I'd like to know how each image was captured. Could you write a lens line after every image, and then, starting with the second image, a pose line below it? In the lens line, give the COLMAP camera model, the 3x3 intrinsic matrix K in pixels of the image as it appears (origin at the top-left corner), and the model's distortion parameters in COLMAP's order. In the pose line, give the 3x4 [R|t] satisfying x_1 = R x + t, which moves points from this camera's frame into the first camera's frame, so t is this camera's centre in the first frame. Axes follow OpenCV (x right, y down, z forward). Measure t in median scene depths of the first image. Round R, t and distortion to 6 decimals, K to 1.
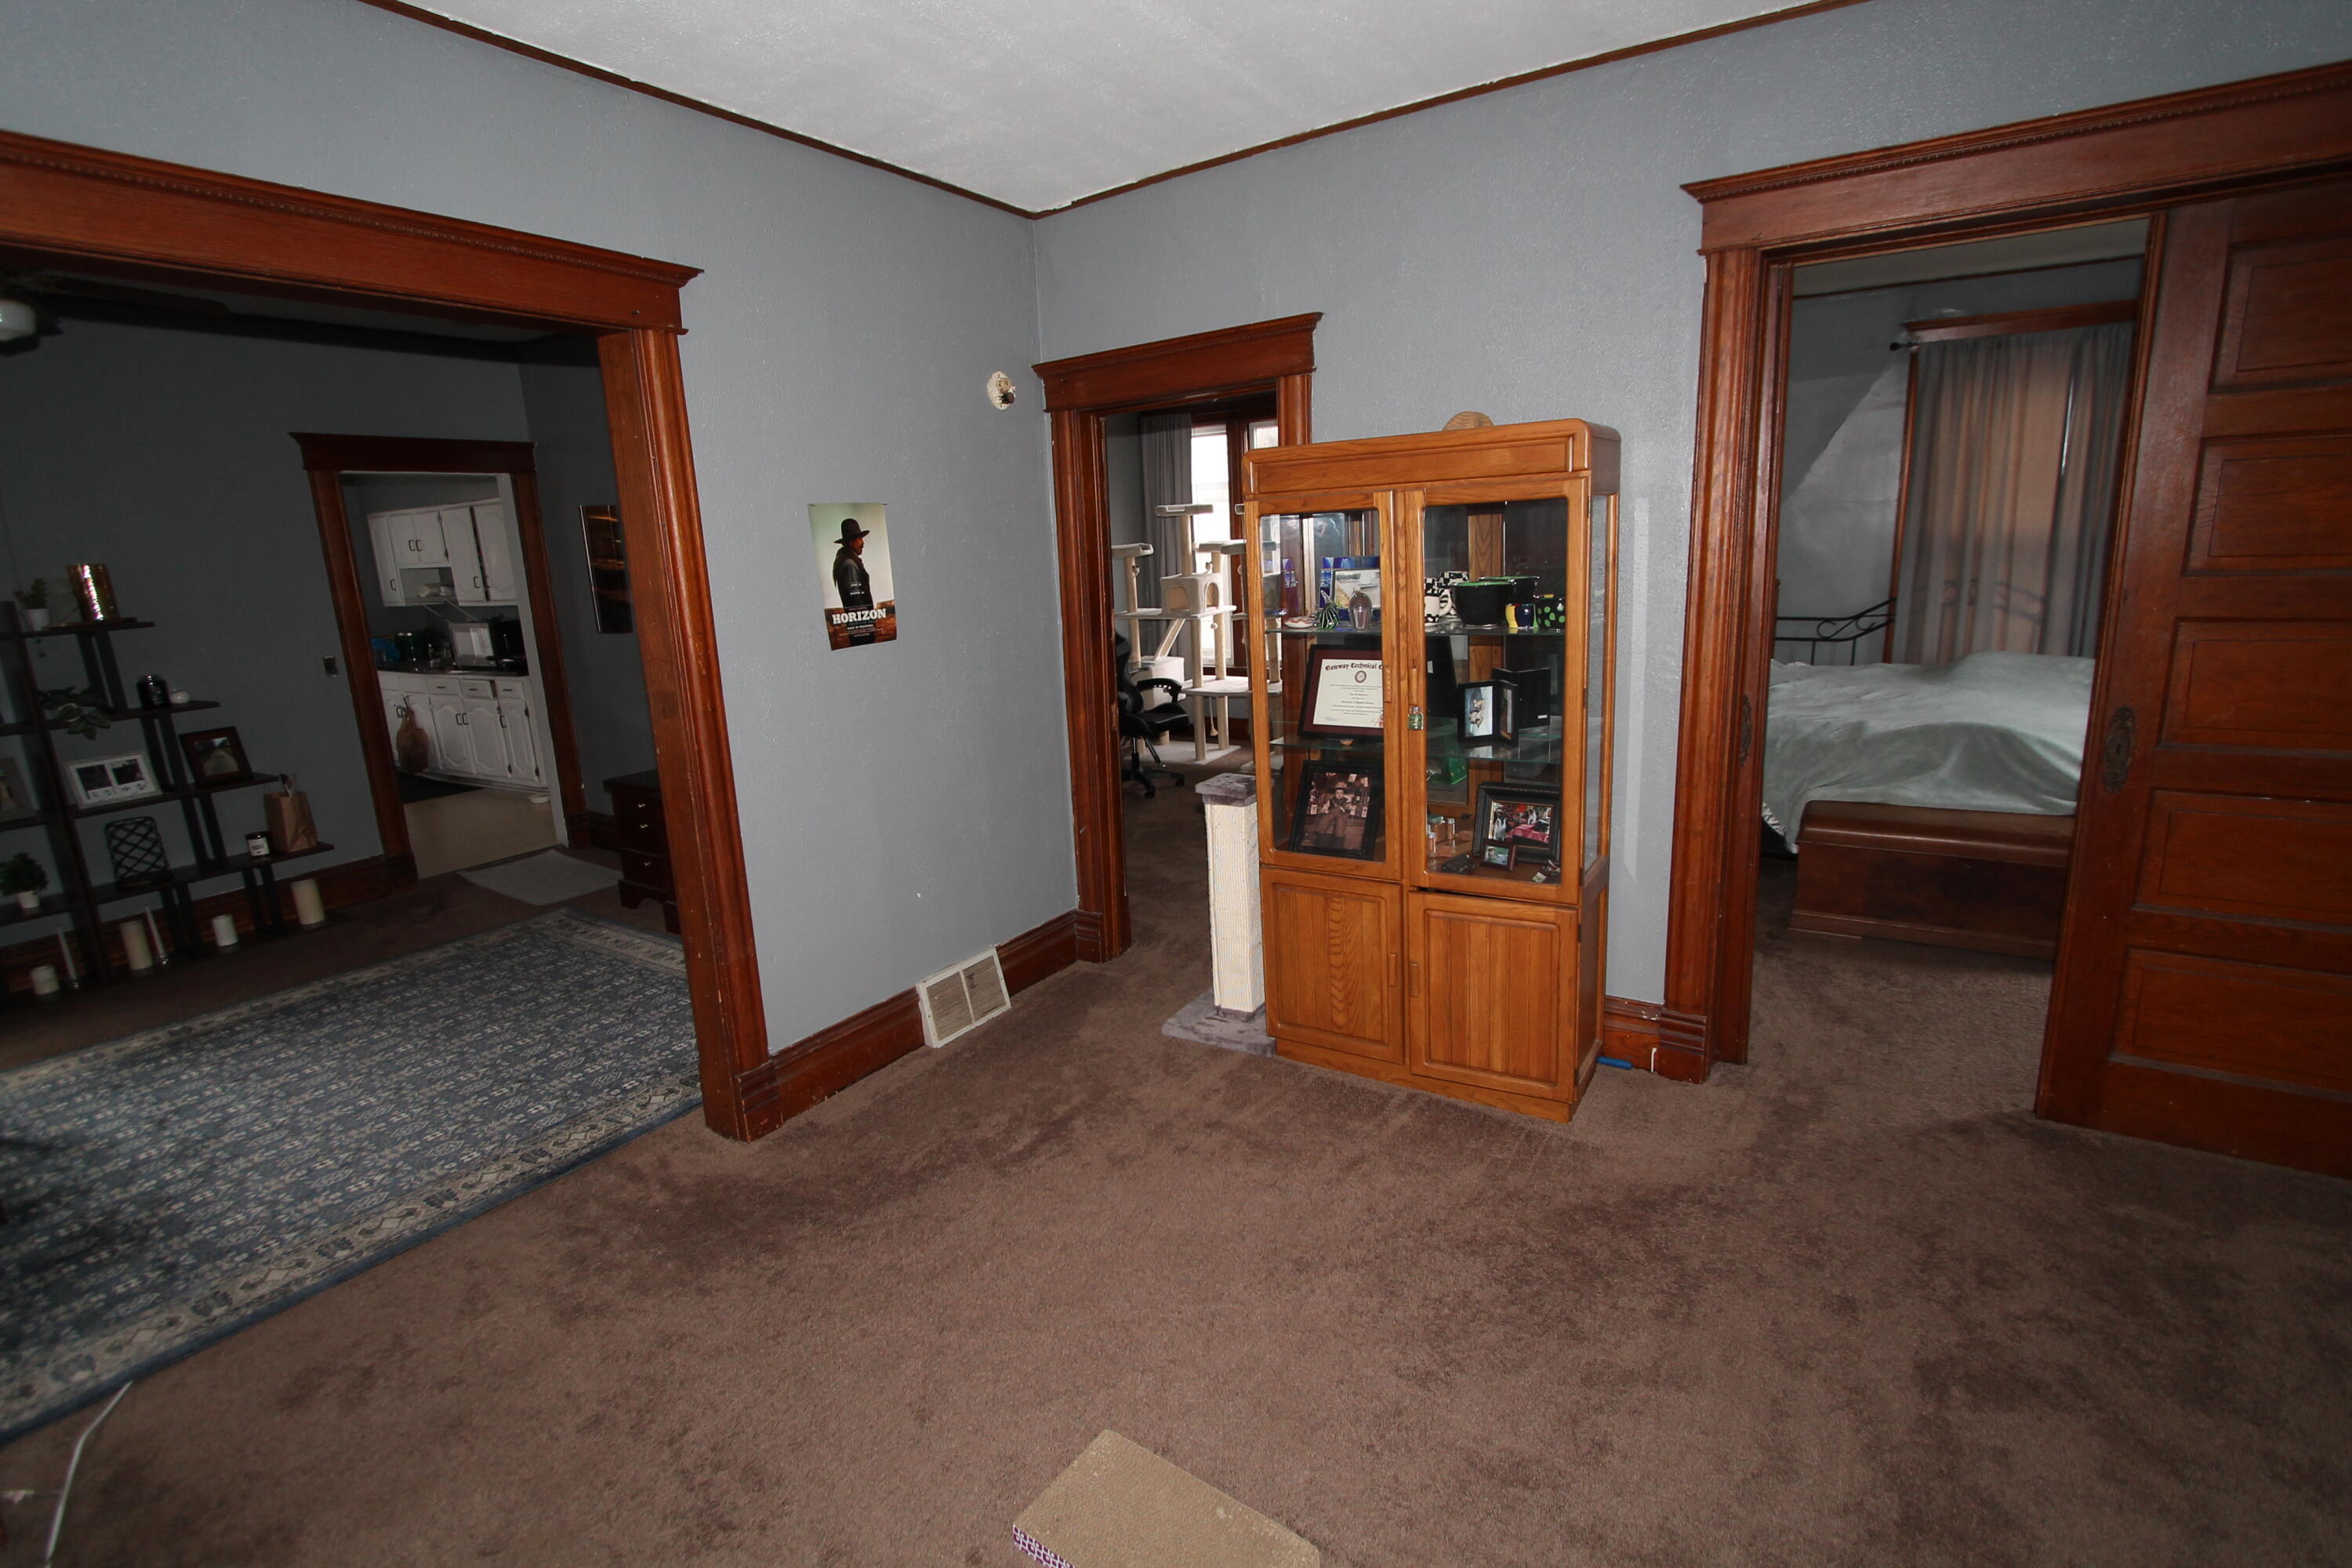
lens RADIAL K [[1096.7, 0, 1178.1], [0, 1096.7, 777.5], [0, 0, 1]] dist [-0.018085, 0.001179]
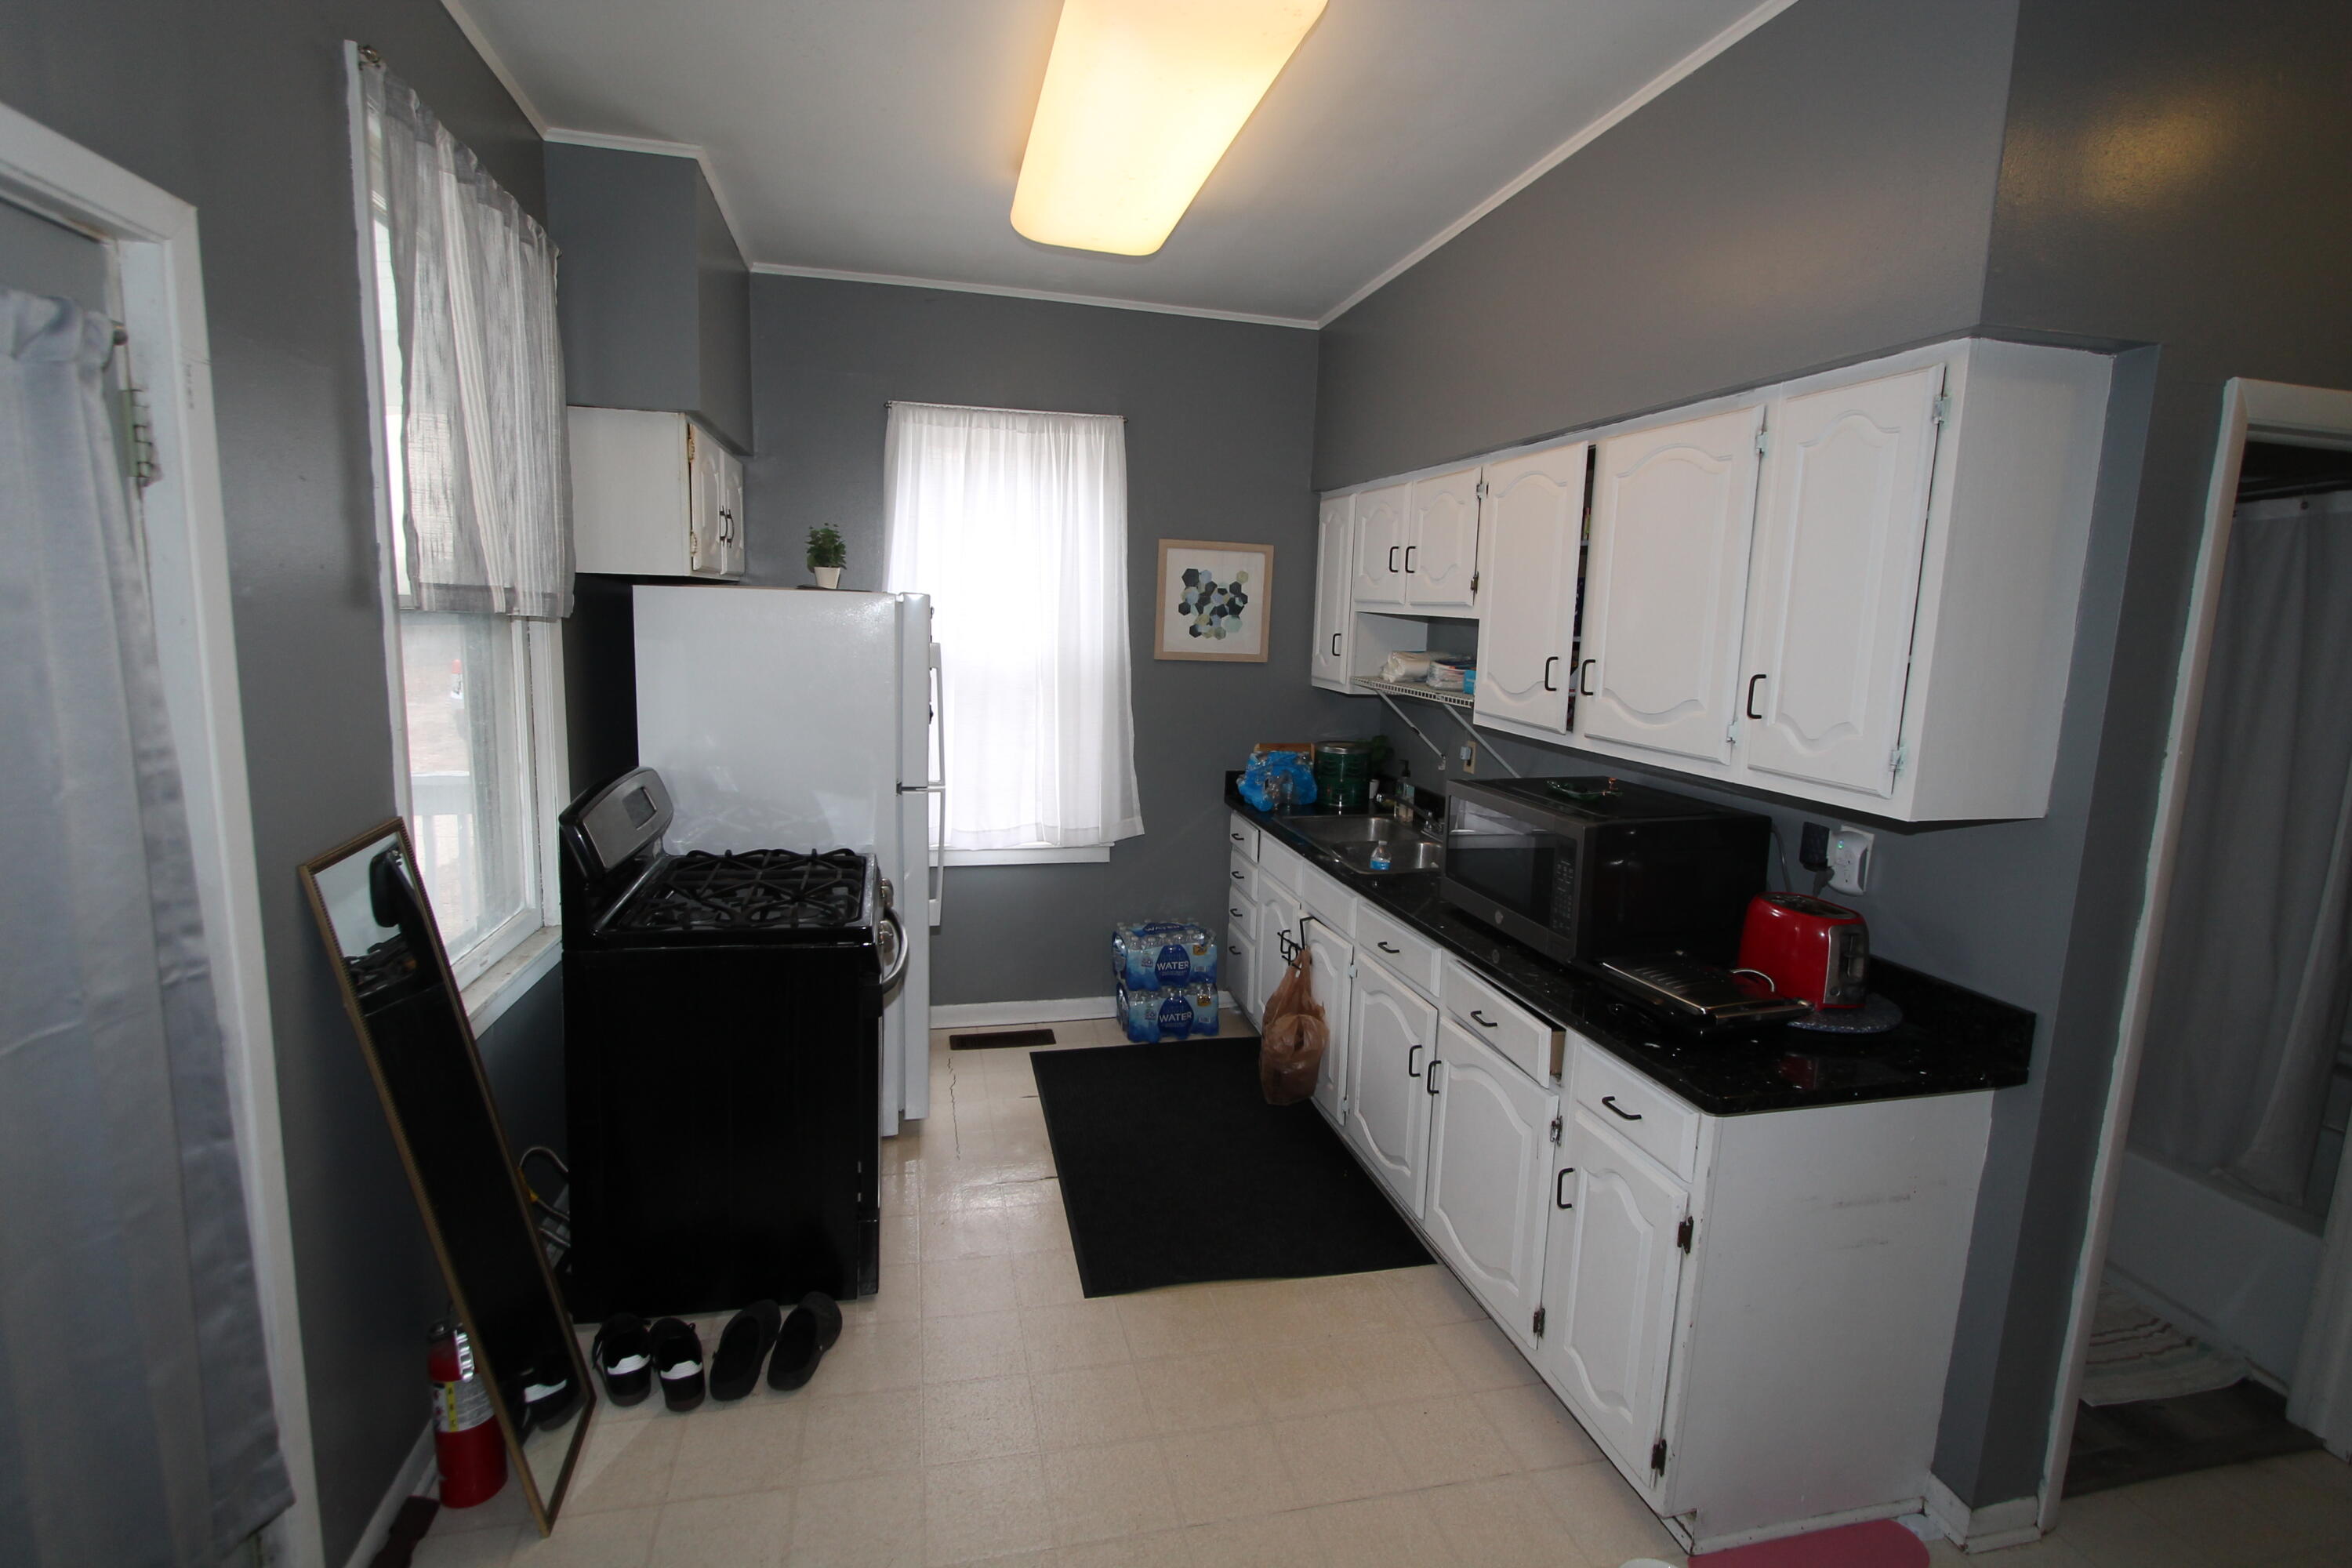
lens RADIAL K [[1096.7, 0, 1176.1], [0, 1096.7, 777.8], [0, 0, 1]] dist [-0.018085, 0.001179]
pose [[0.725876, 0.186071, -0.662180, -0.352652], [-0.221143, 0.974733, 0.031482, -0.093344], [0.651306, 0.123584, 0.748683, 0.477193]]
